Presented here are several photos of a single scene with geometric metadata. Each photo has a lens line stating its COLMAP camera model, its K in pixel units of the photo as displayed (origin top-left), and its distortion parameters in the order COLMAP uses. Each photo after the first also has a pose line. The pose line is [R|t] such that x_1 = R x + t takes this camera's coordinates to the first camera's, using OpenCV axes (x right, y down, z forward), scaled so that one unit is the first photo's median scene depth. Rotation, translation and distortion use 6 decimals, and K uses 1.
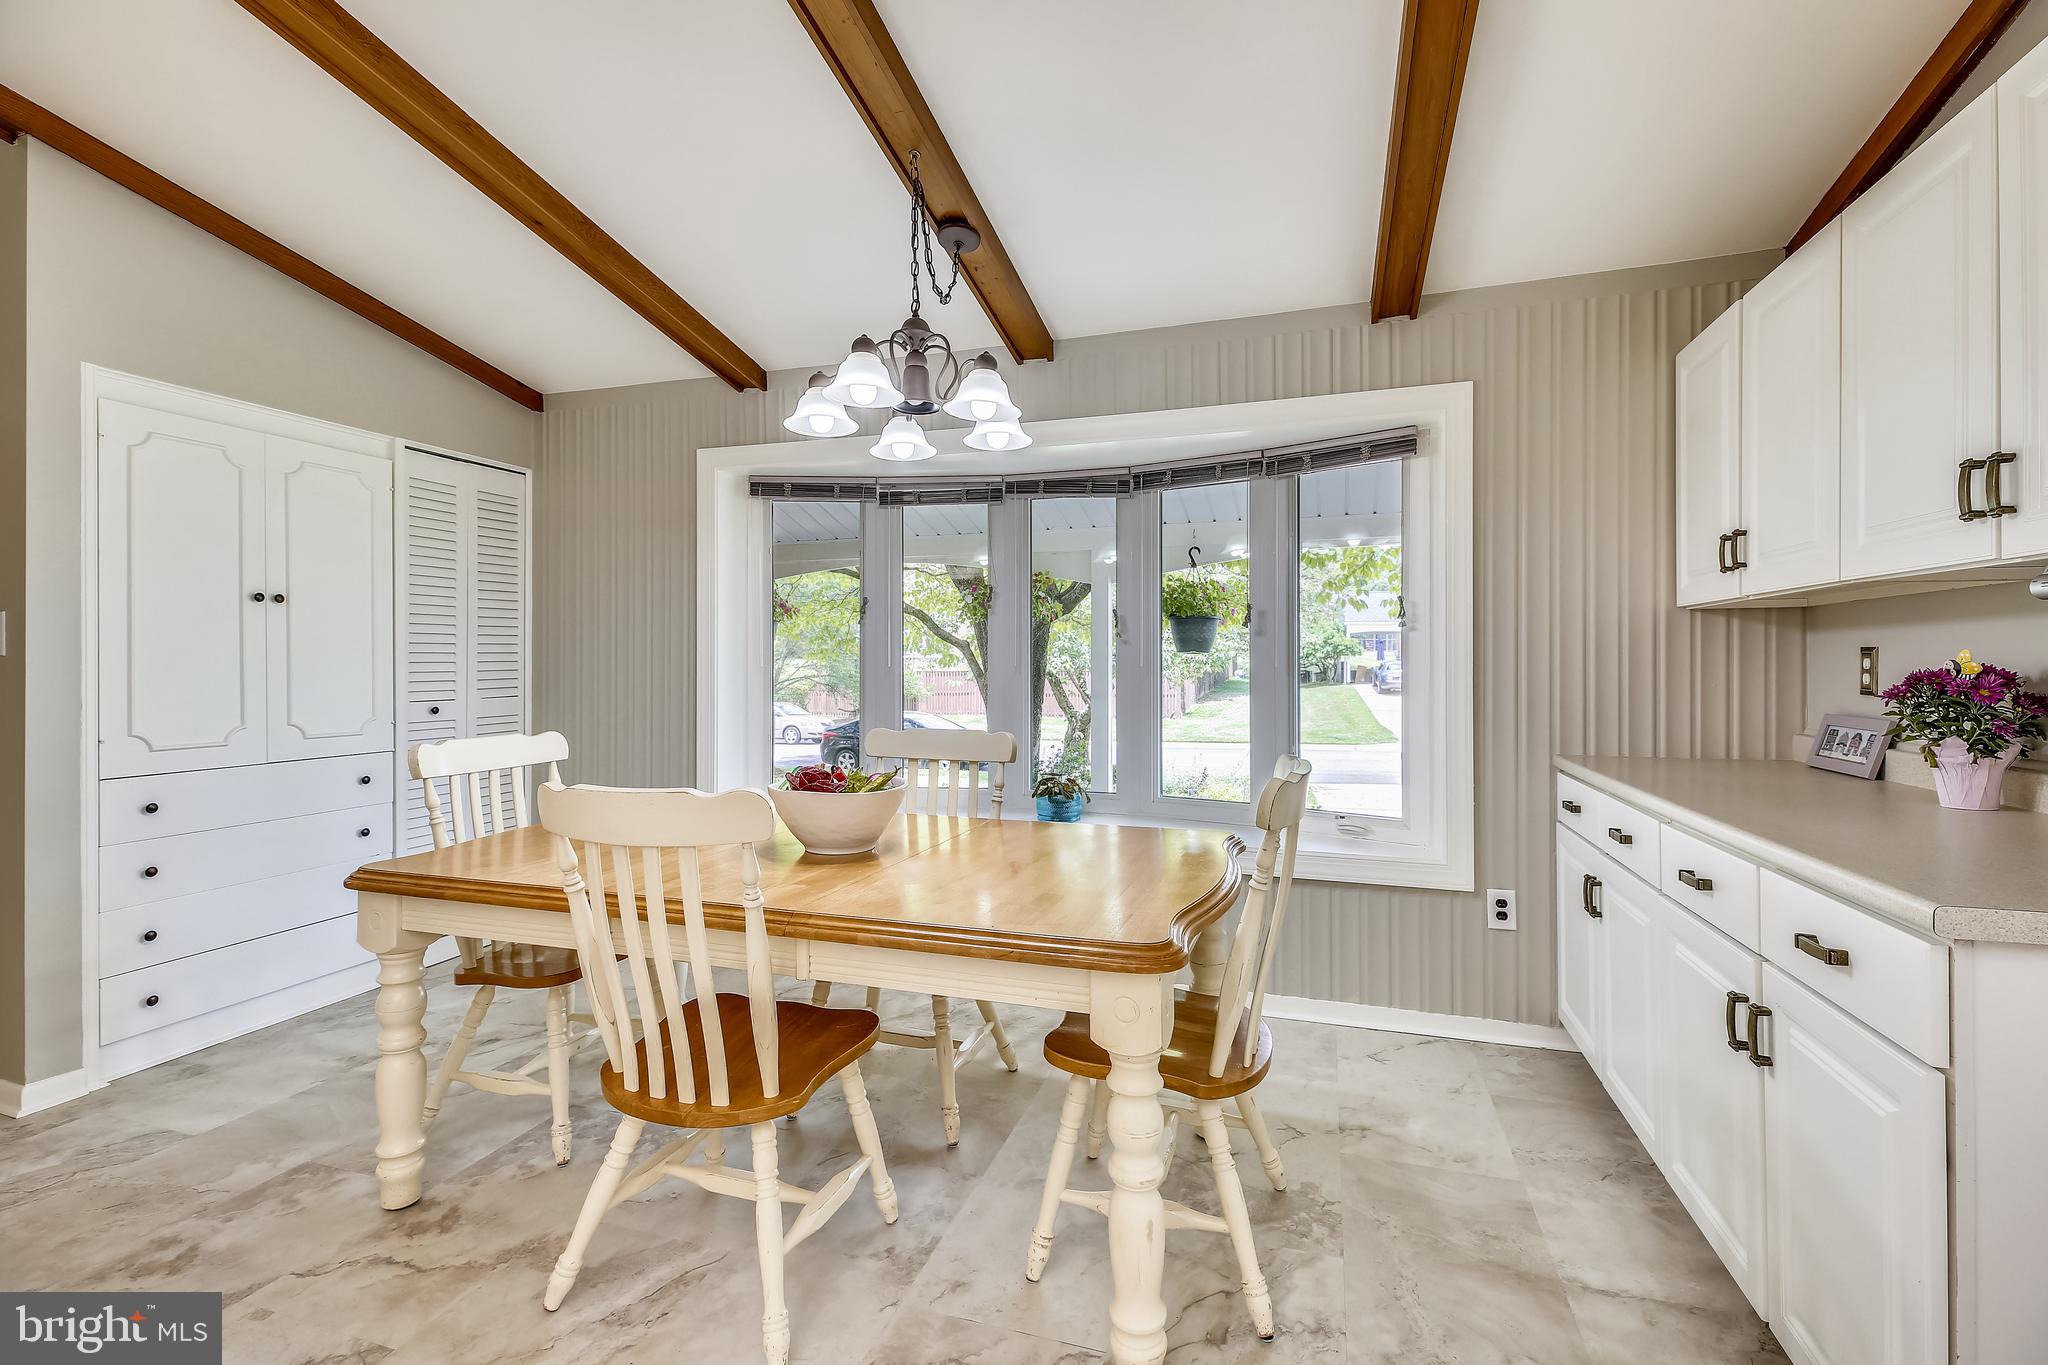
lens RADIAL K [[911.5, 0, 1030.3], [0, 911.5, 668.7], [0, 0, 1]] dist [0.020136, -0.008726]
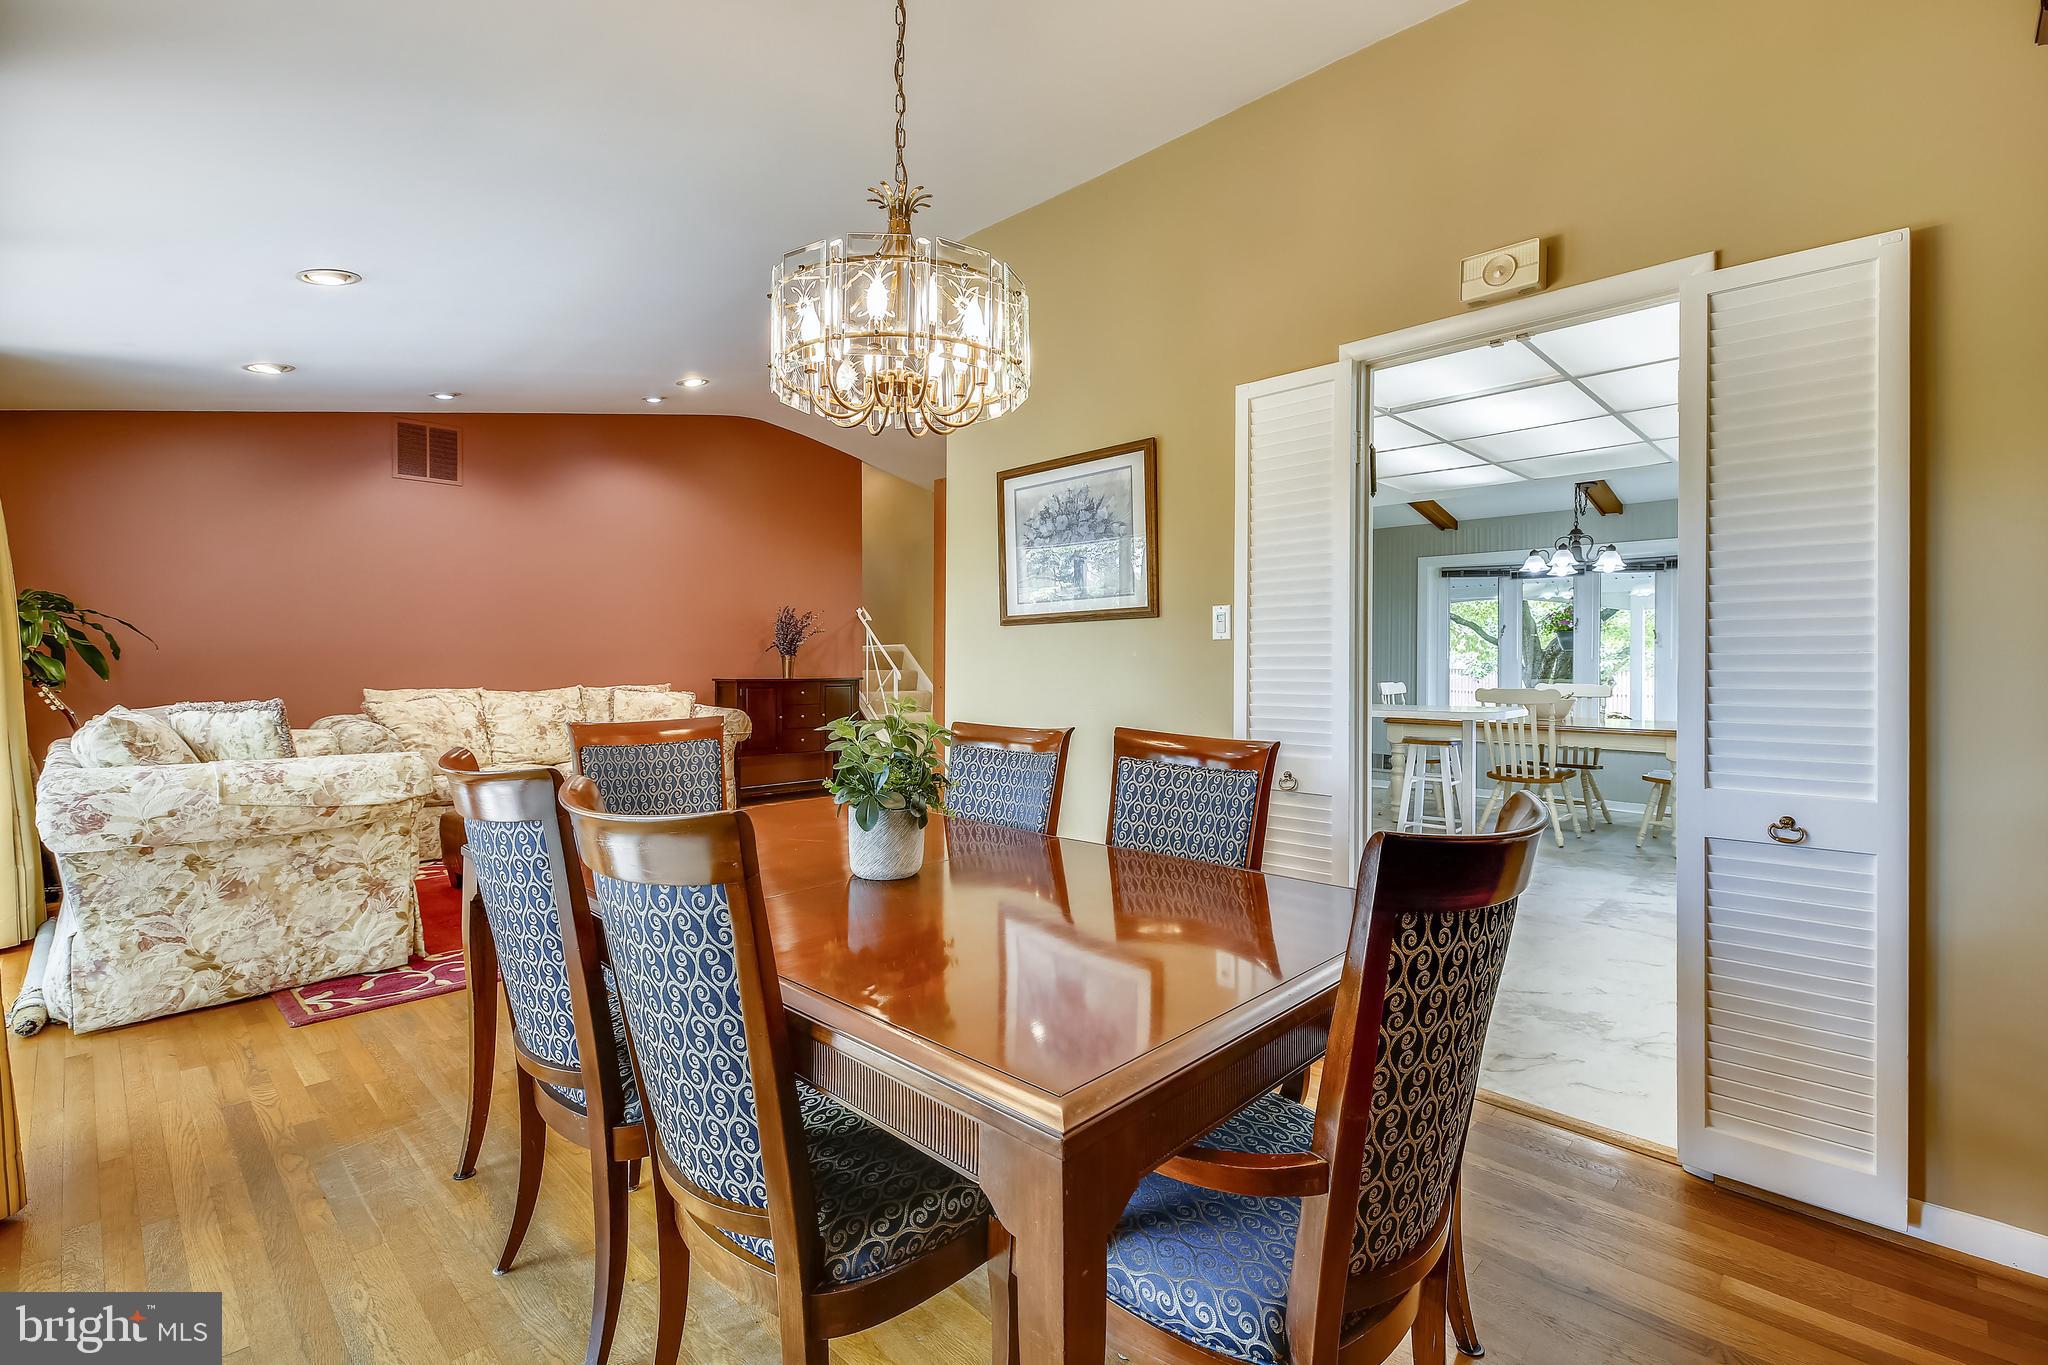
lens RADIAL K [[911.5, 0, 1024.9], [0, 911.5, 664.3], [0, 0, 1]] dist [0.020136, -0.008726]
pose [[0.894380, 0.005248, -0.447278, -0.296452], [-0.006341, 0.999979, -0.000947, 0.025189], [0.447264, 0.003684, 0.894394, -1.732382]]
